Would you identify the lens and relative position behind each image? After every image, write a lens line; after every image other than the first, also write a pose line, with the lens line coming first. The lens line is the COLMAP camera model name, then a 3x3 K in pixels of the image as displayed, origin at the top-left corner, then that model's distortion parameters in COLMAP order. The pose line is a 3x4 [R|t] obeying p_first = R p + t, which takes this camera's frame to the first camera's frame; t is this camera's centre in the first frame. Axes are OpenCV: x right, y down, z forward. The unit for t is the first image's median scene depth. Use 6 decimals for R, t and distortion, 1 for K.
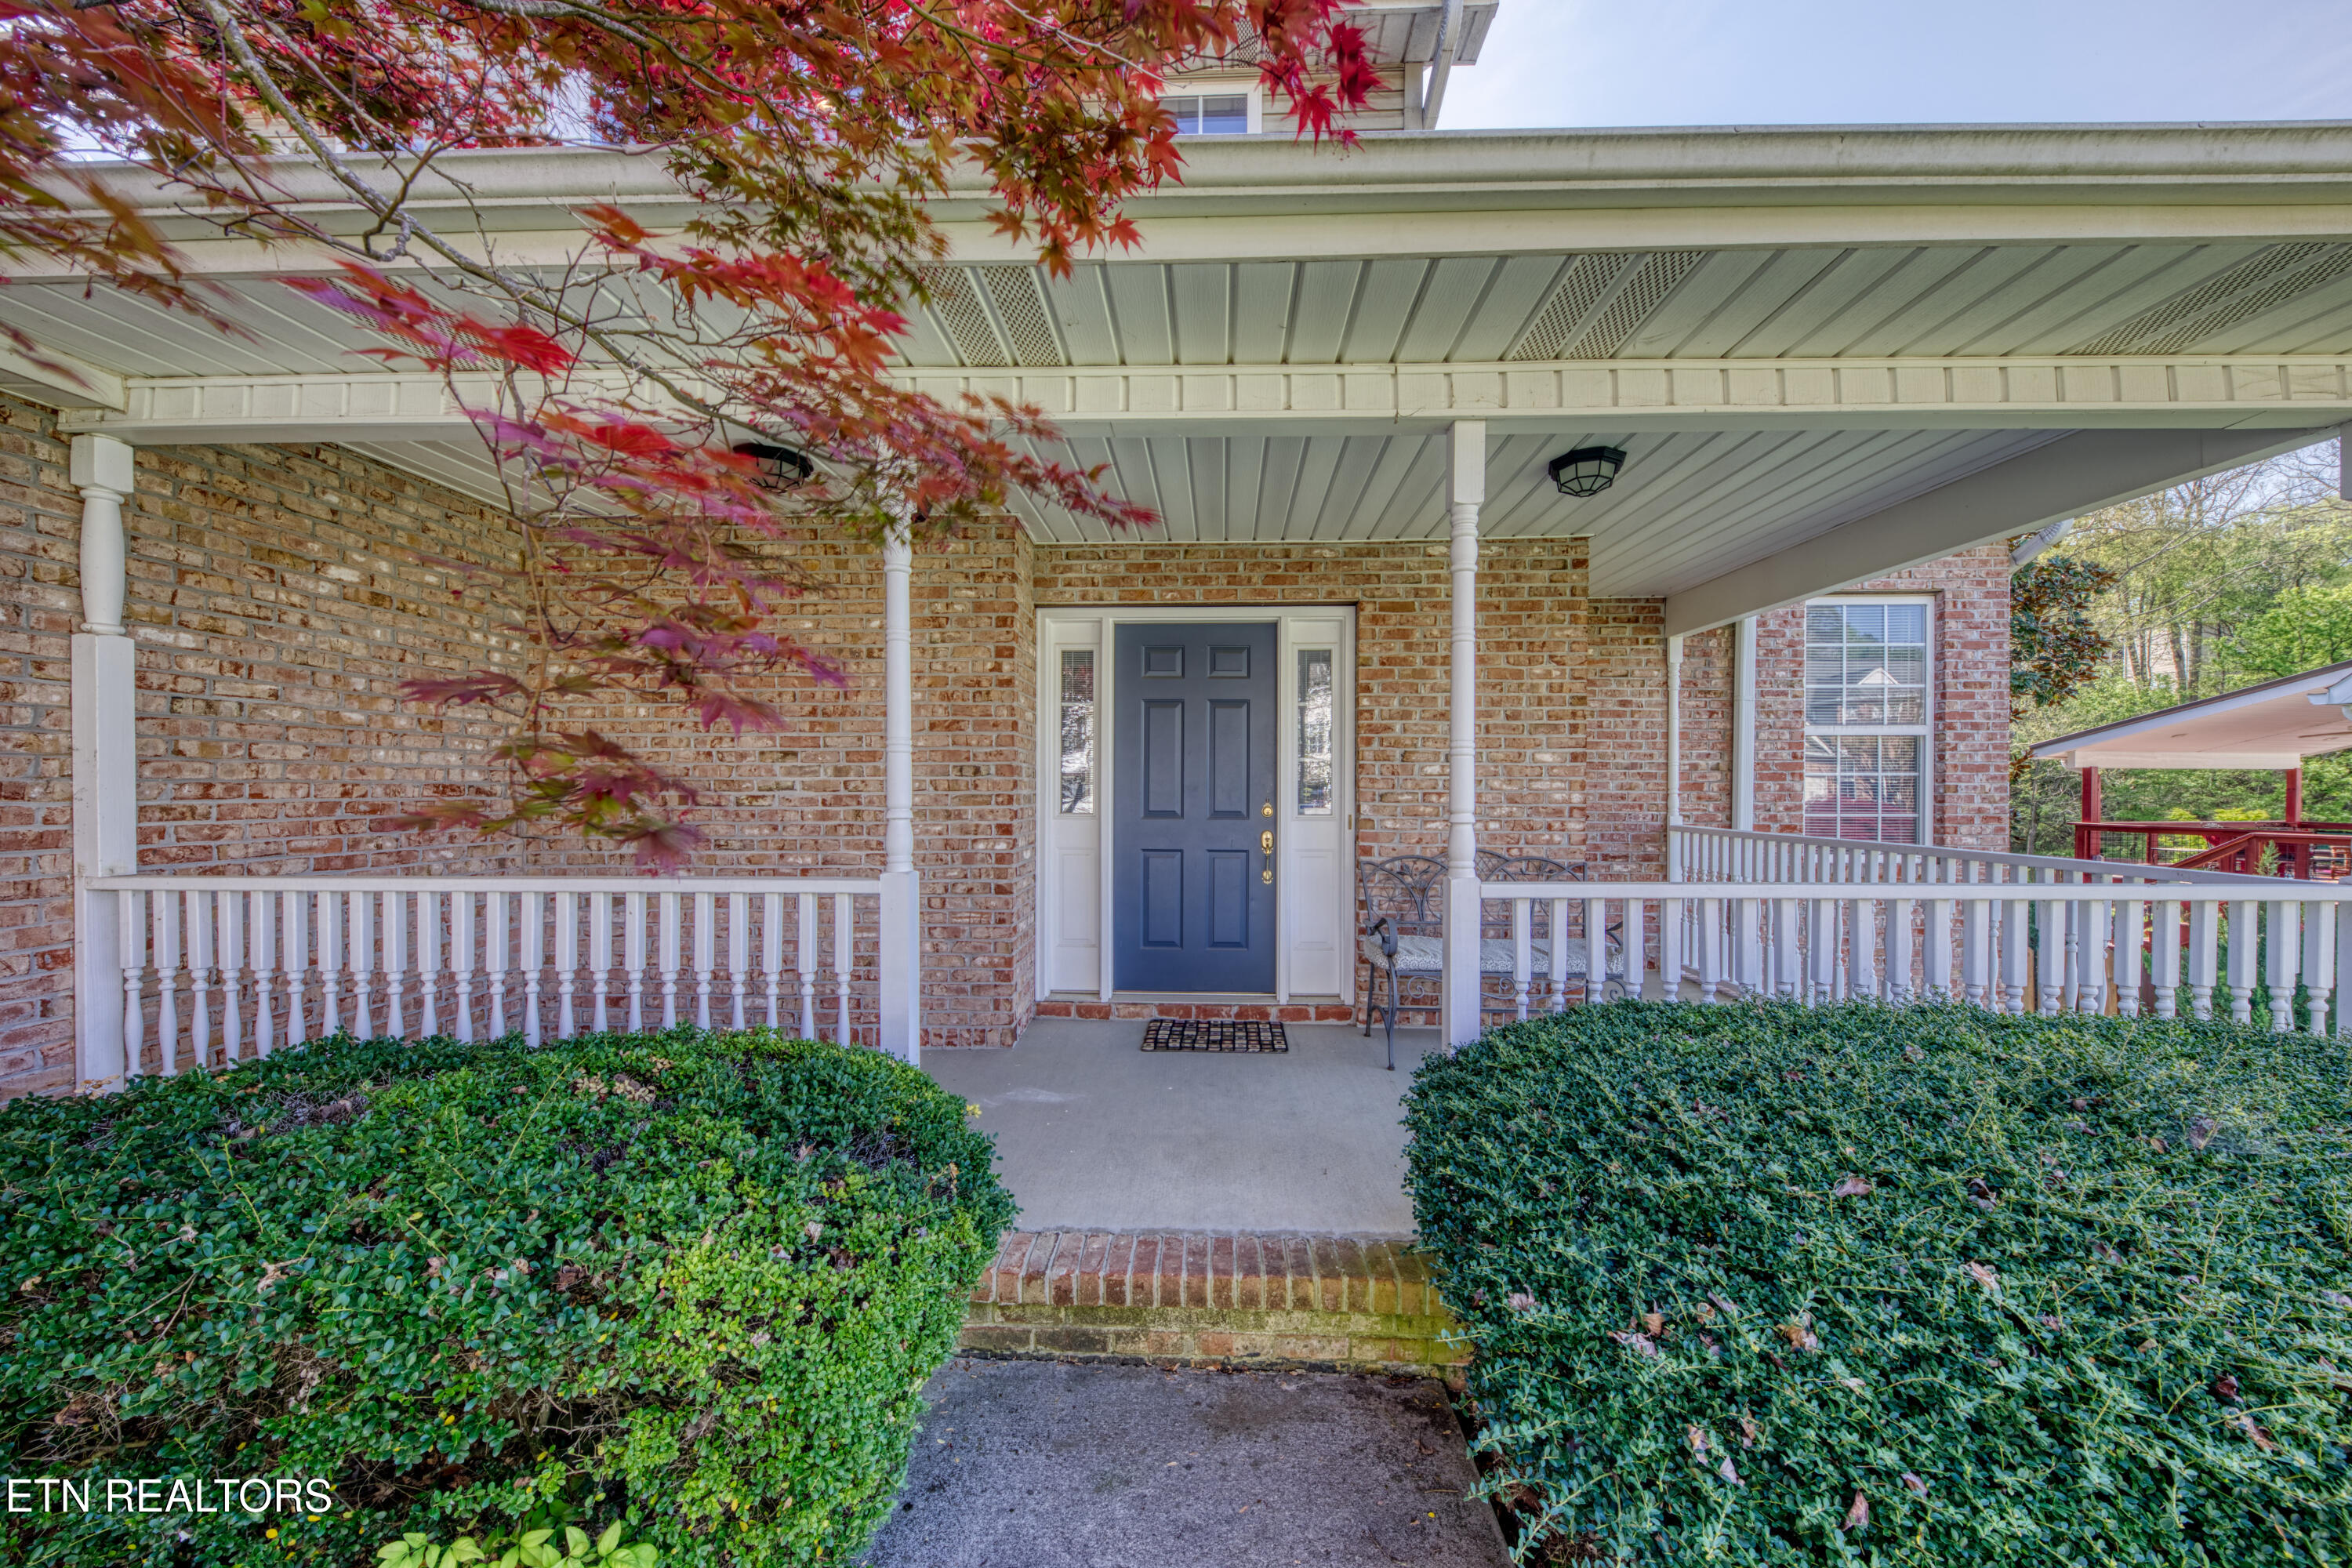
lens RADIAL K [[830.8, 0, 1197.1], [0, 830.8, 792.6], [0, 0, 1]] dist [0.000073, -0.001347]
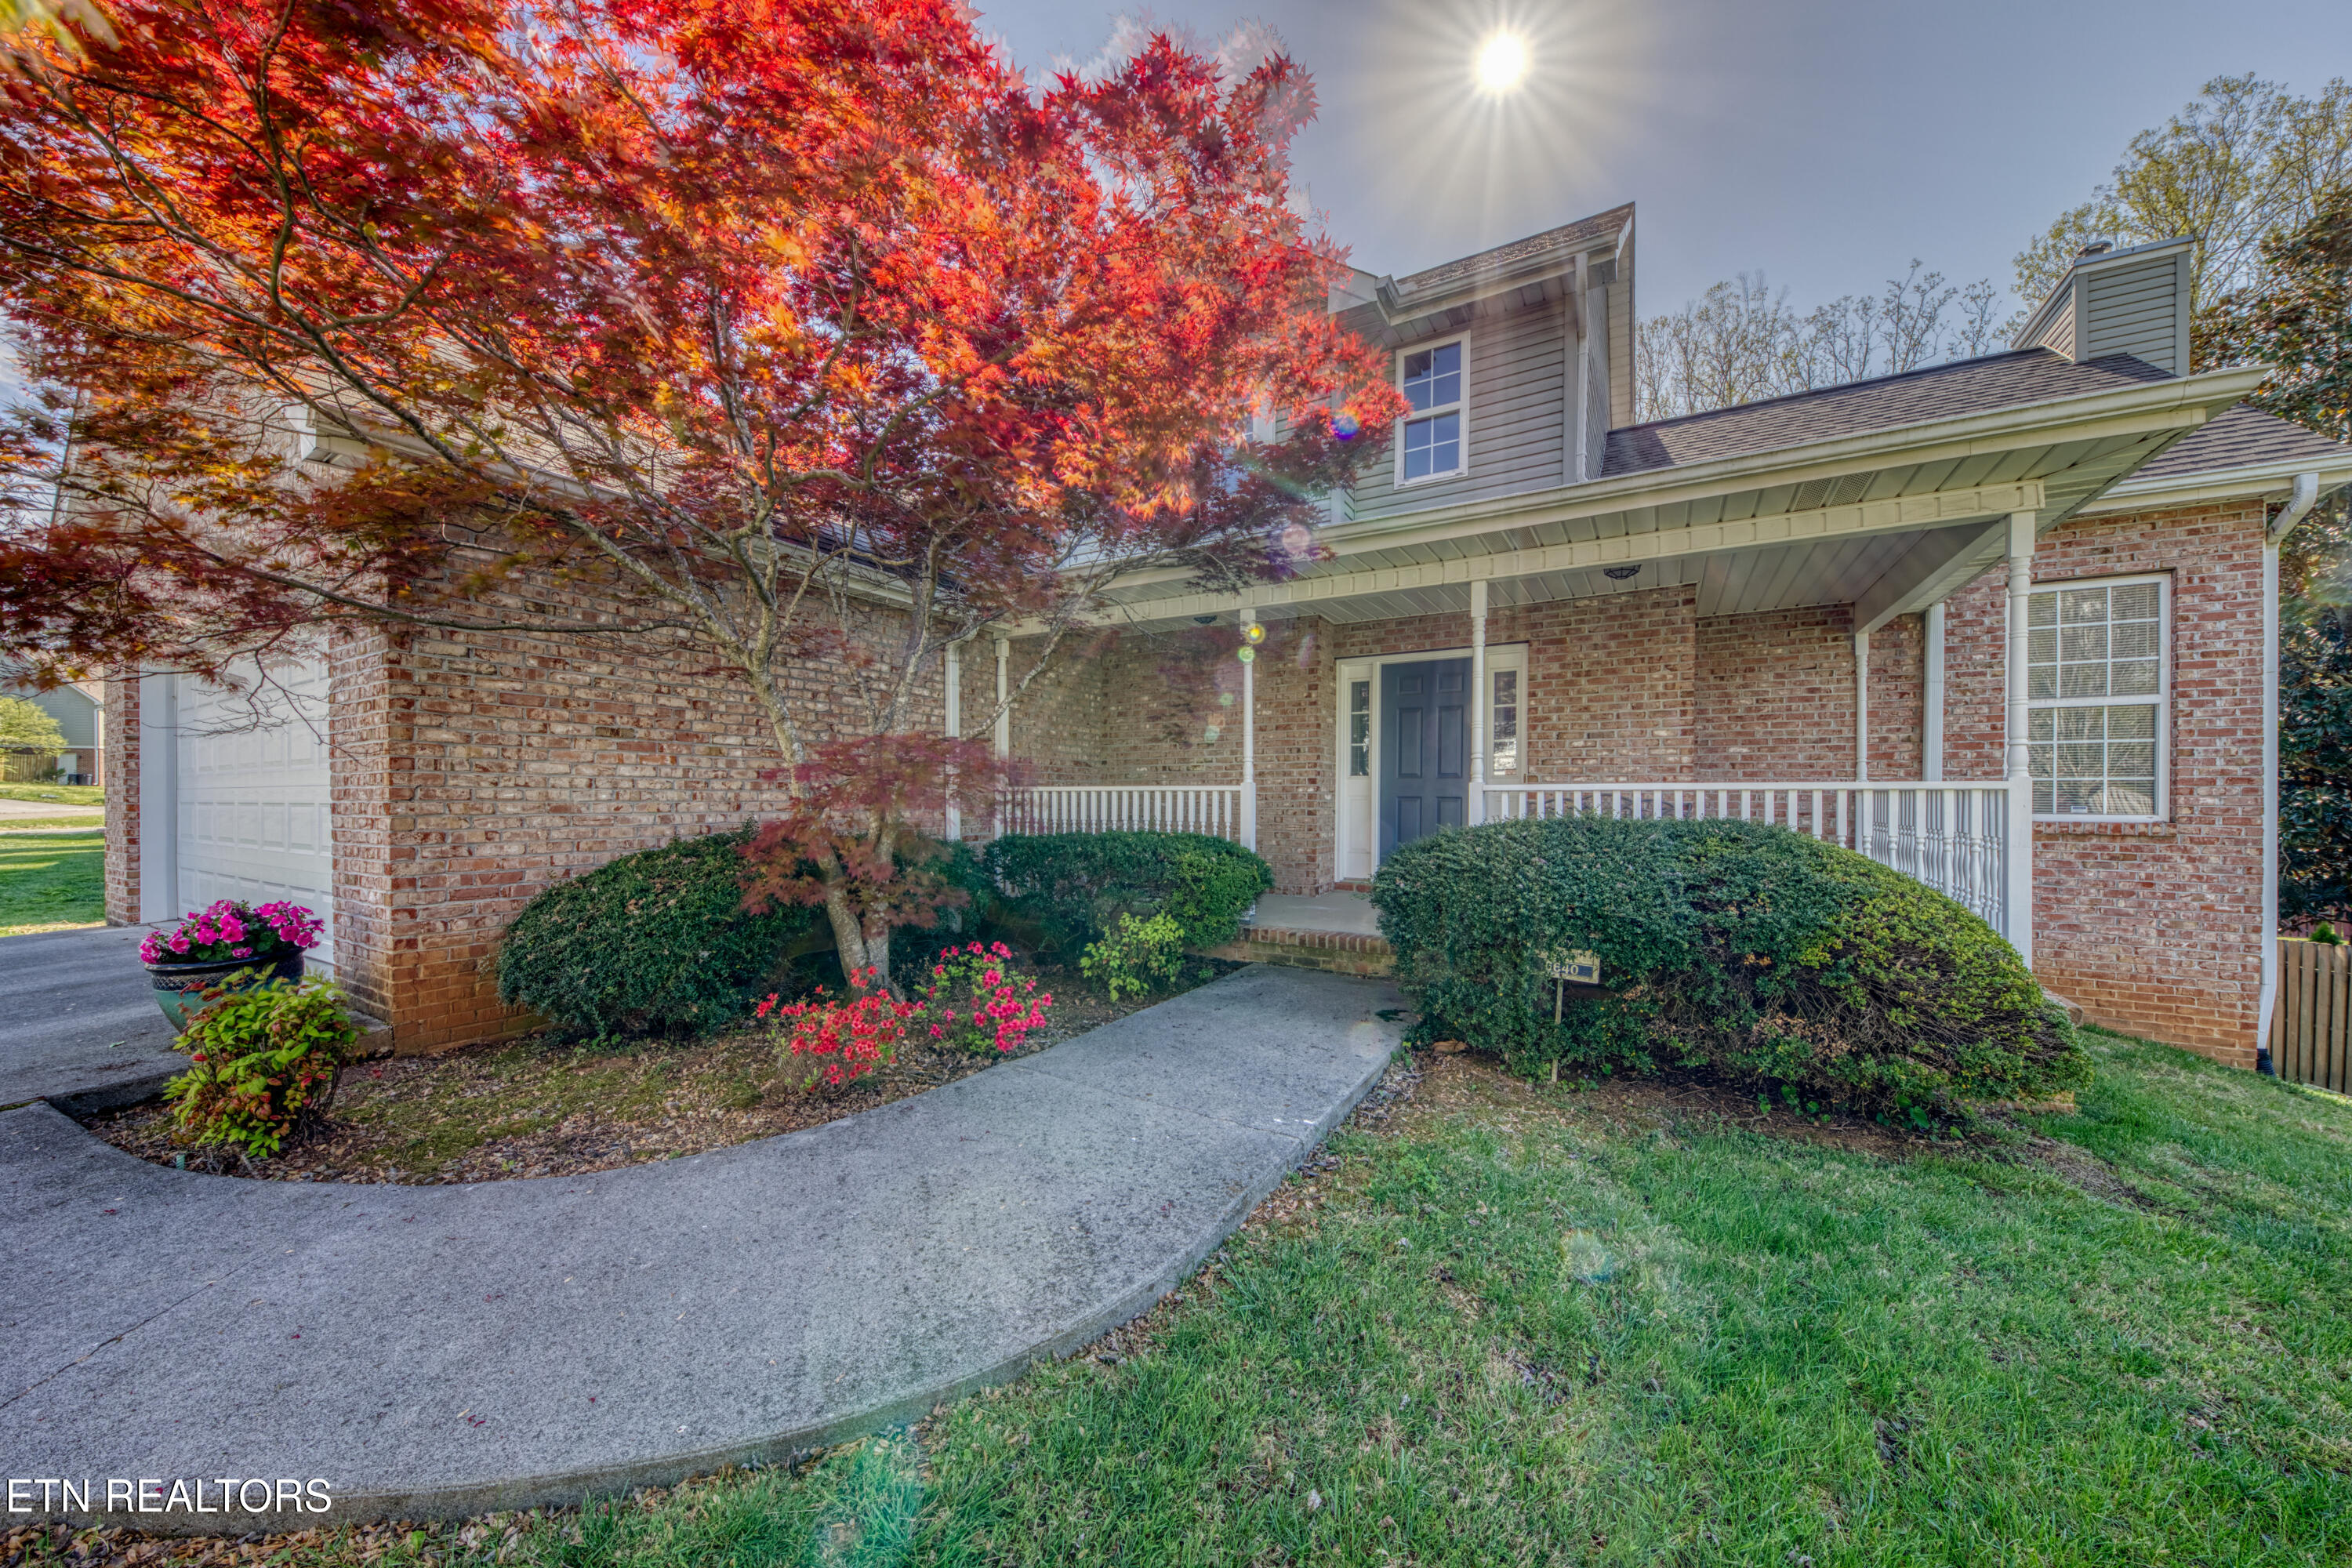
lens RADIAL K [[830.8, 0, 1168.9], [0, 830.8, 796.5], [0, 0, 1]] dist [0.000073, -0.001347]
pose [[0.872991, 0.001885, -0.487733, 0.353825], [-0.004934, 0.999975, -0.004967, 0.079319], [0.487712, 0.006743, 0.872979, -0.705795]]
